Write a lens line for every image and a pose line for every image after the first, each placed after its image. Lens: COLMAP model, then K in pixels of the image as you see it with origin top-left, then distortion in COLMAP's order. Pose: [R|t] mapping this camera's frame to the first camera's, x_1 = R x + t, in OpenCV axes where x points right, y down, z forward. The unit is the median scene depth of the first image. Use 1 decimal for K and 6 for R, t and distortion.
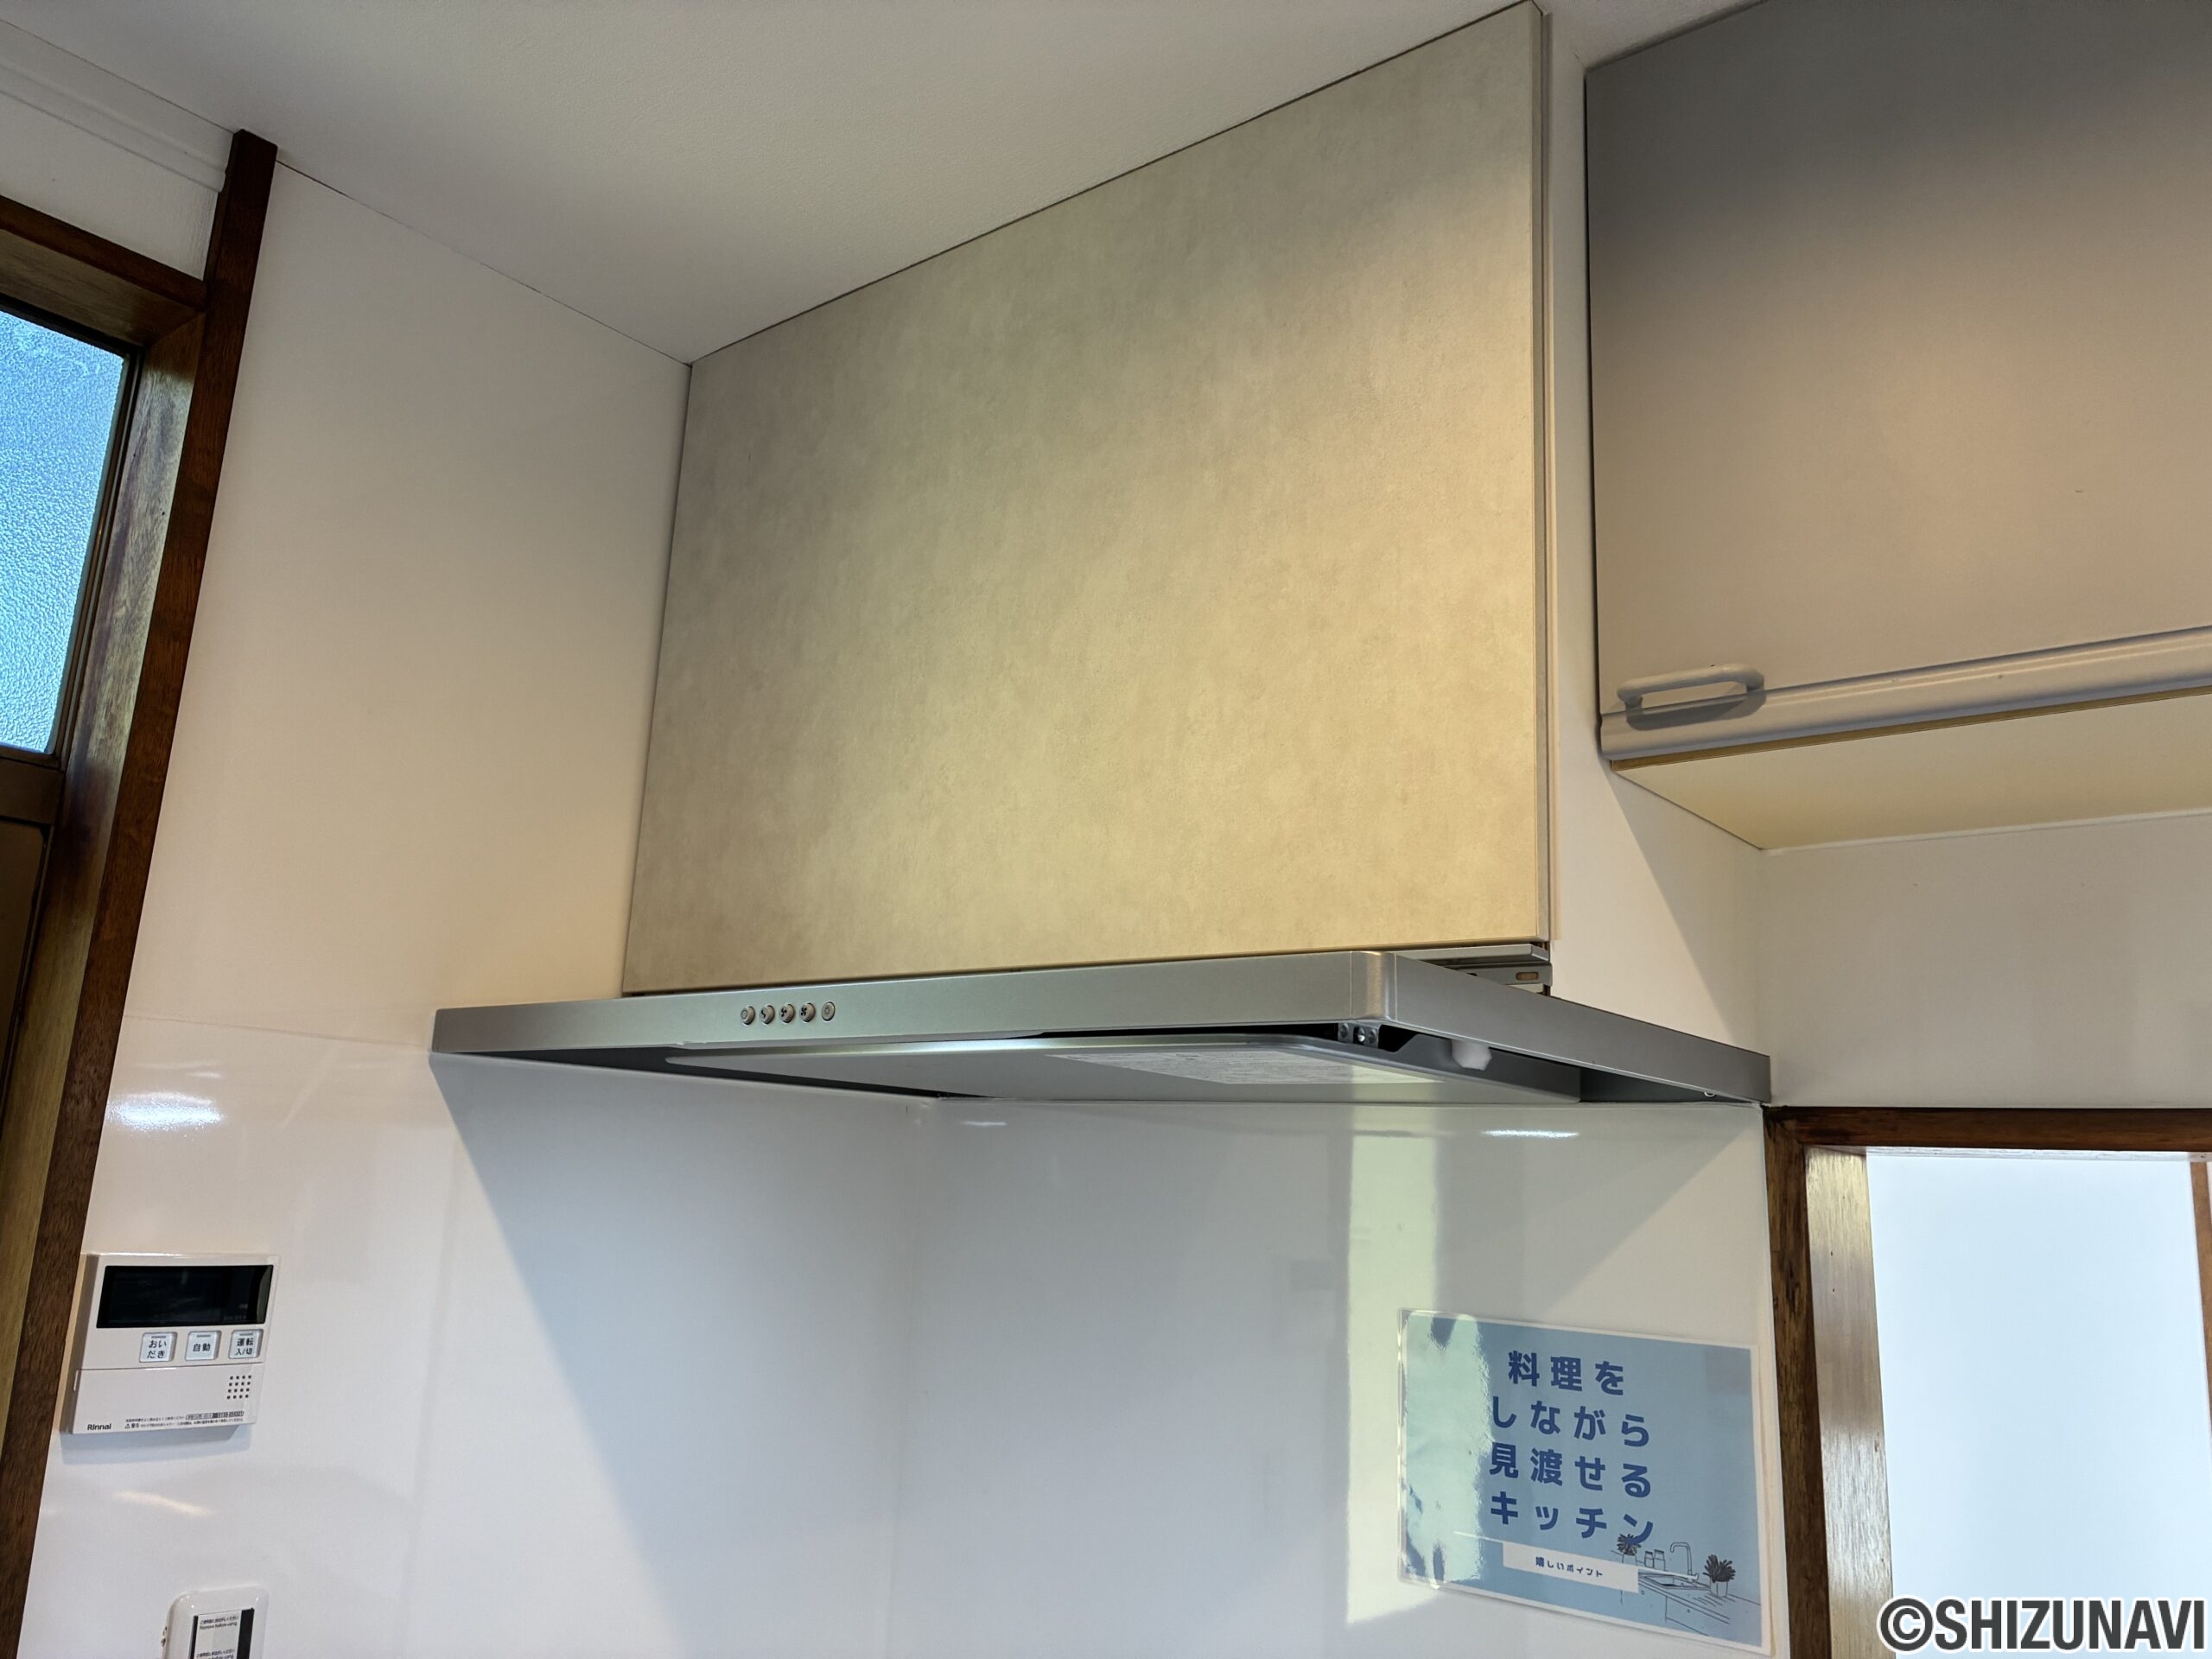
lens RADIAL K [[1677.5, 0, 1110.0], [0, 1677.5, 819.5], [0, 0, 1]] dist [0.080175, -0.094157]
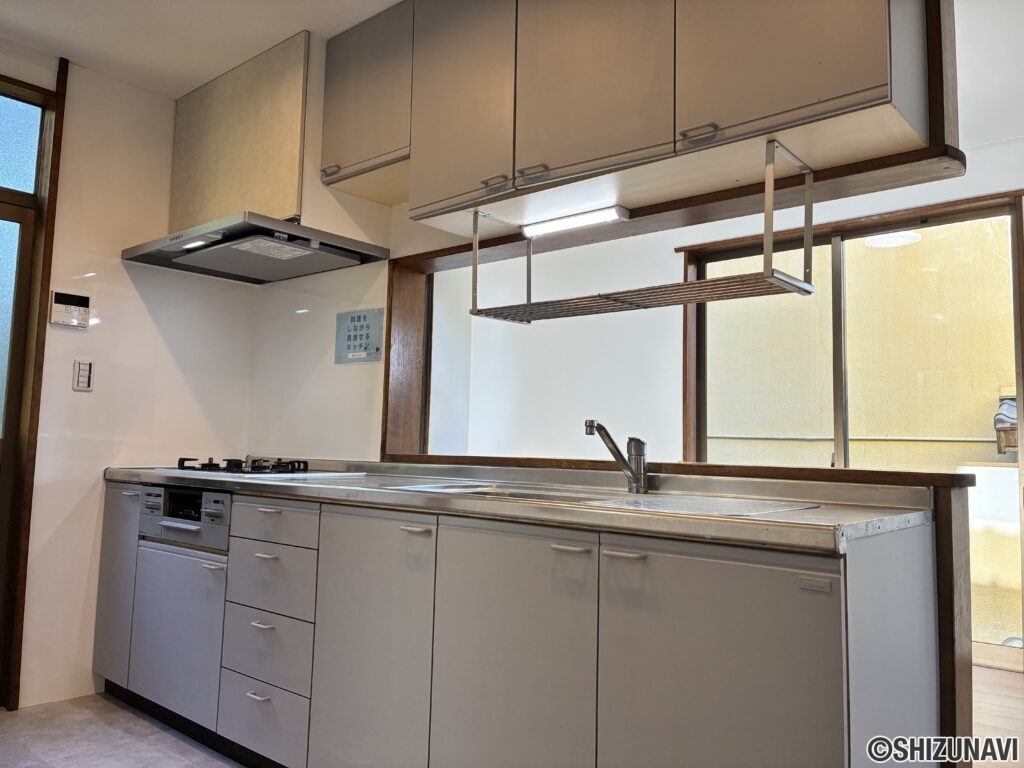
lens RADIAL K [[776.6, 0, 513.8], [0, 776.6, 379.4], [0, 0, 1]] dist [0.080175, -0.094157]
pose [[0.999183, -0.022059, -0.033874, 0.815730], [0.026340, 0.990945, 0.131656, 0.225405], [0.030663, -0.132441, 0.990717, -1.268329]]
